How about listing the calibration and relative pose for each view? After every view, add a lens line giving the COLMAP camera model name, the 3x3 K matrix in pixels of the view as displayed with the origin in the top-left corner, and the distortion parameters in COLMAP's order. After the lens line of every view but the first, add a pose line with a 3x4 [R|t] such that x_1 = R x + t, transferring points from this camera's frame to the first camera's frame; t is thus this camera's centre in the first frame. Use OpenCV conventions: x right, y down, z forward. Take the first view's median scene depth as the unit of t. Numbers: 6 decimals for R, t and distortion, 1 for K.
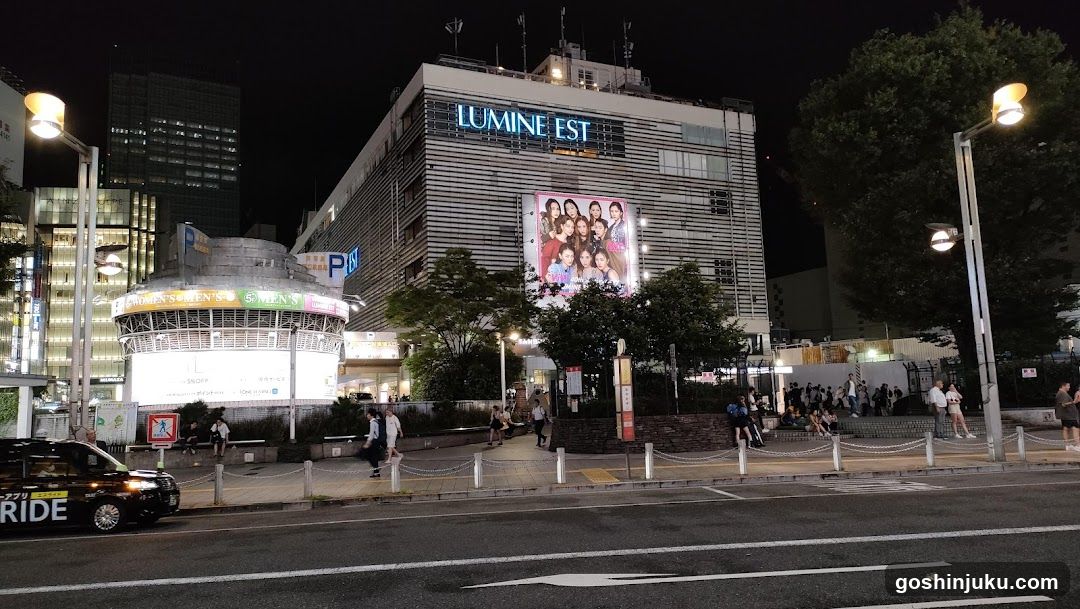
lens RADIAL K [[792.0, 0, 530.6], [0, 792.0, 309.8], [0, 0, 1]] dist [0.019980, -0.003109]
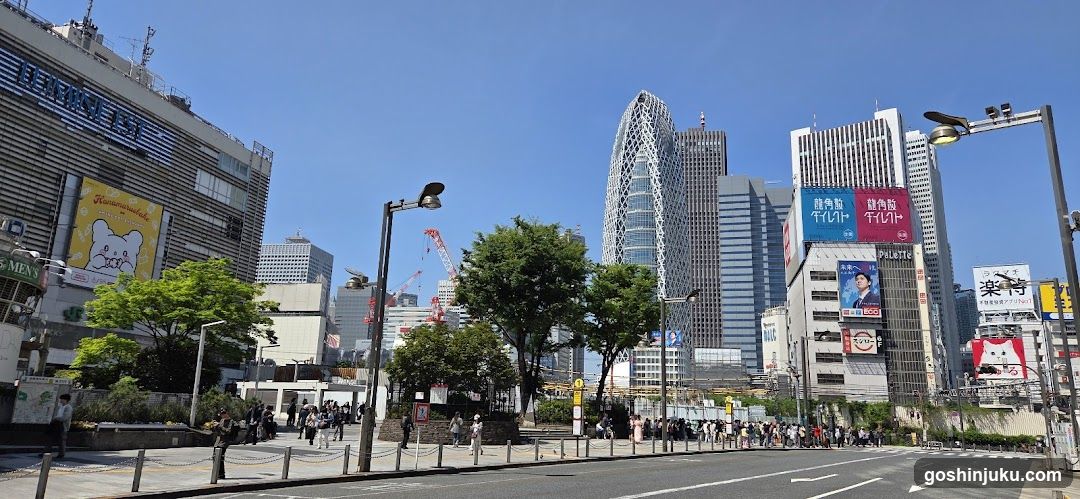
lens RADIAL K [[734.7, 0, 542.4], [0, 734.7, 234.2], [0, 0, 1]] dist [0.061562, -0.000139]
pose [[0.610937, 0.249676, 0.751277, -0.316175], [-0.153684, 0.968318, -0.196830, 0.013735], [-0.776619, 0.004791, 0.629953, -0.005742]]
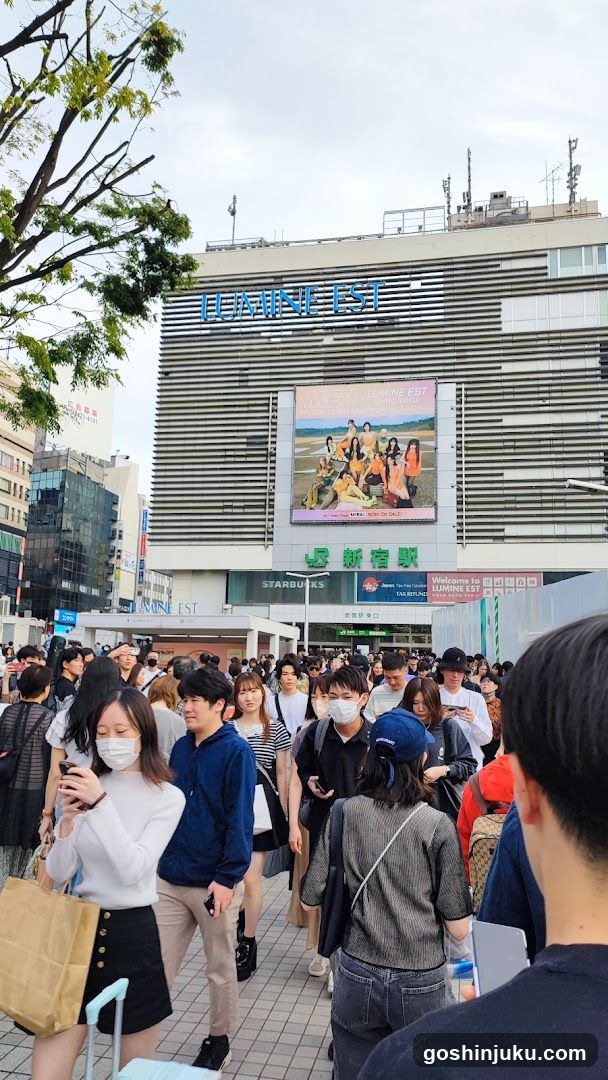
lens RADIAL K [[768.8, 0, 305.4], [0, 768.8, 528.9], [0, 0, 1]] dist [0.044610, -0.000359]
pose [[0.810092, -0.046349, -0.584467, 0.432310], [0.022434, 0.998591, -0.048096, 0.021990], [0.585873, 0.025851, 0.809991, 0.406857]]
